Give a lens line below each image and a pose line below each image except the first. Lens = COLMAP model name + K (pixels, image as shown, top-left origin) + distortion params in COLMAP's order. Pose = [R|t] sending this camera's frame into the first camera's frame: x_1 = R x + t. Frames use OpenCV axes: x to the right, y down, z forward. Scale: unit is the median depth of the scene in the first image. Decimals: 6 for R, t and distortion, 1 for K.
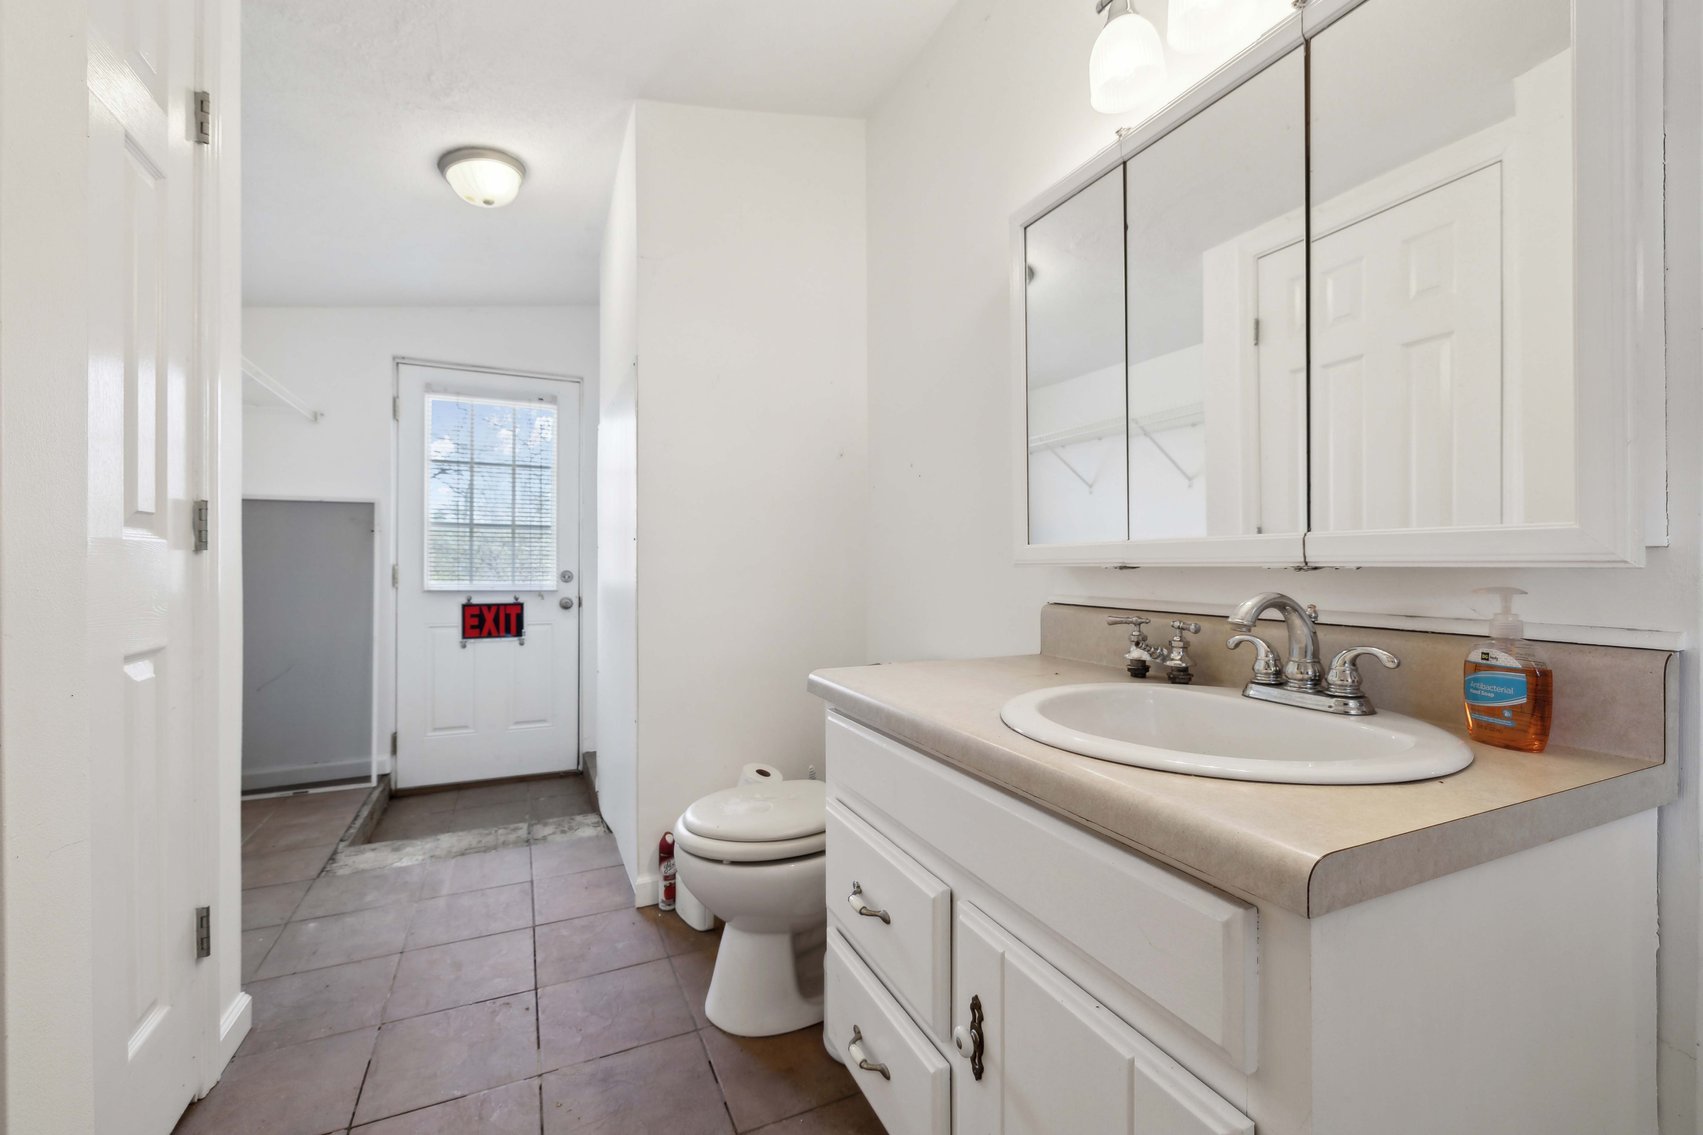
lens RADIAL K [[711.6, 0, 854.0], [0, 711.6, 569.1], [0, 0, 1]] dist [0.002127, 0.000284]
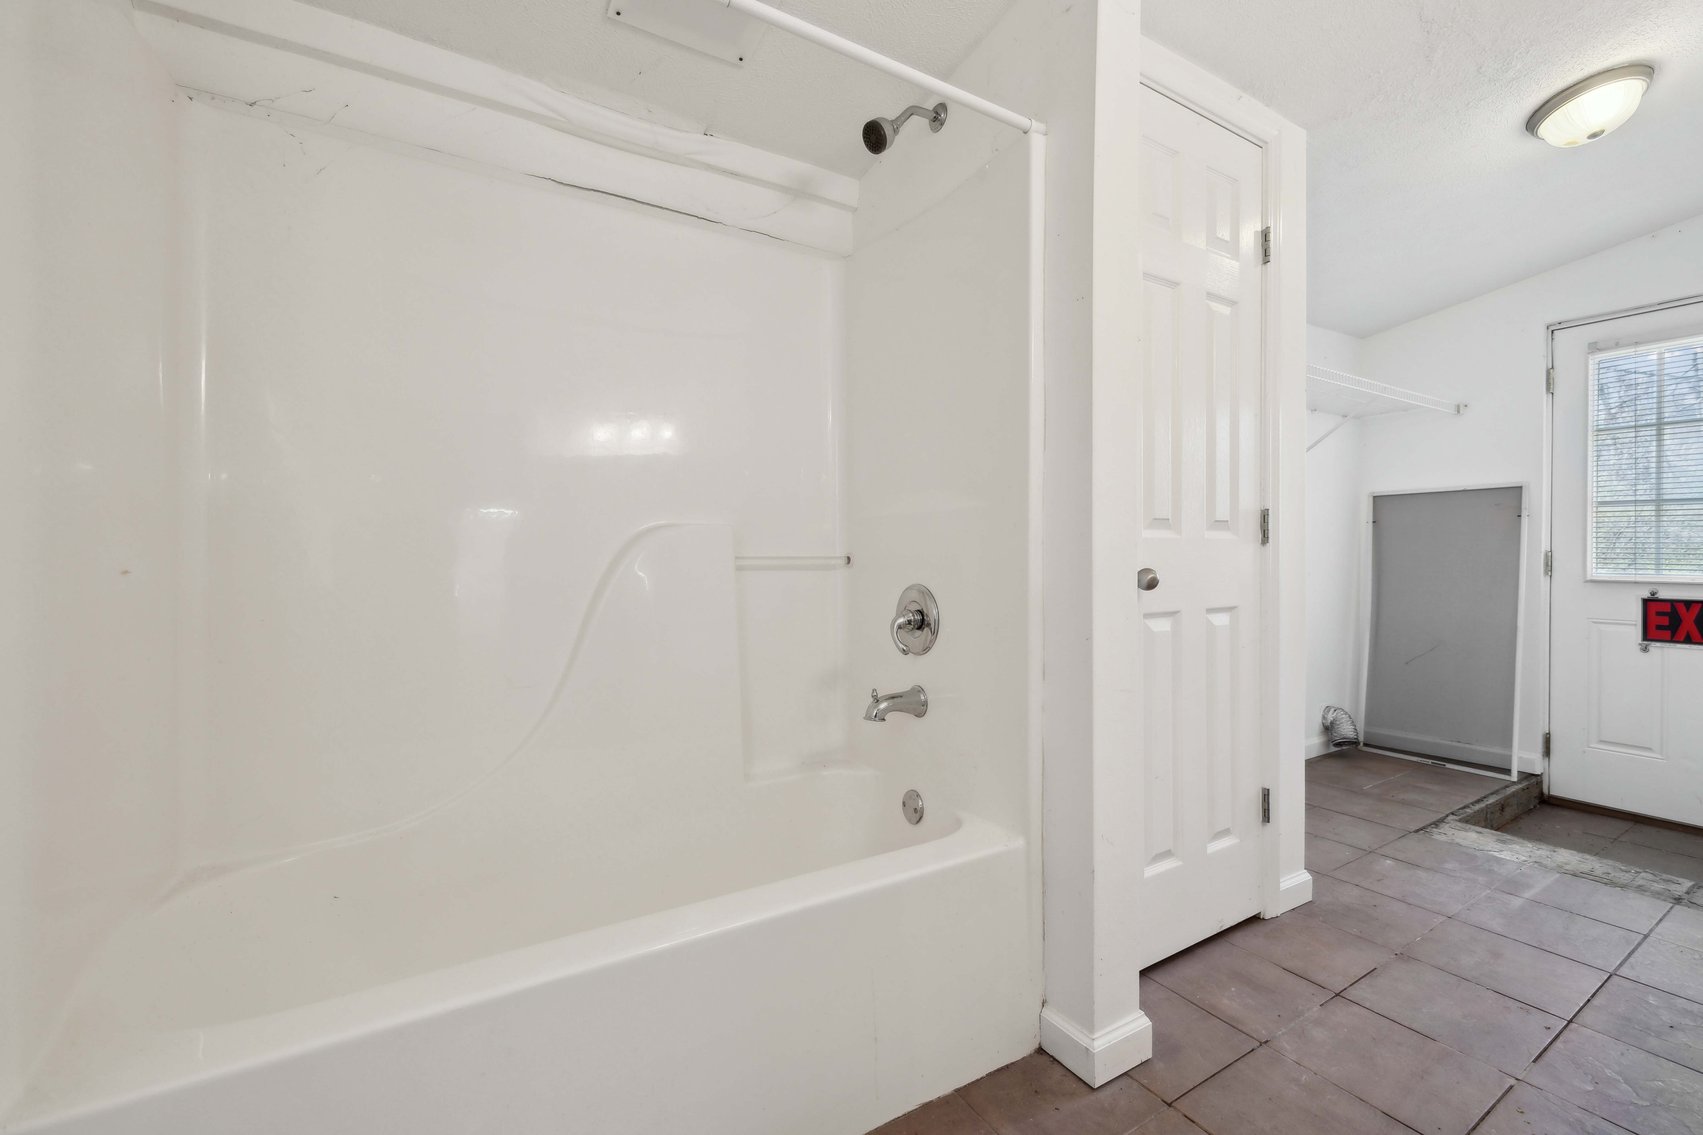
lens RADIAL K [[717.5, 0, 849.6], [0, 717.5, 560.9], [0, 0, 1]] dist [0.001821, 0.000312]
pose [[0.116740, 0.006363, -0.993142, 0.230243], [0.000989, 0.999978, 0.006523, -0.000380], [0.993162, -0.001744, 0.116731, -0.008022]]
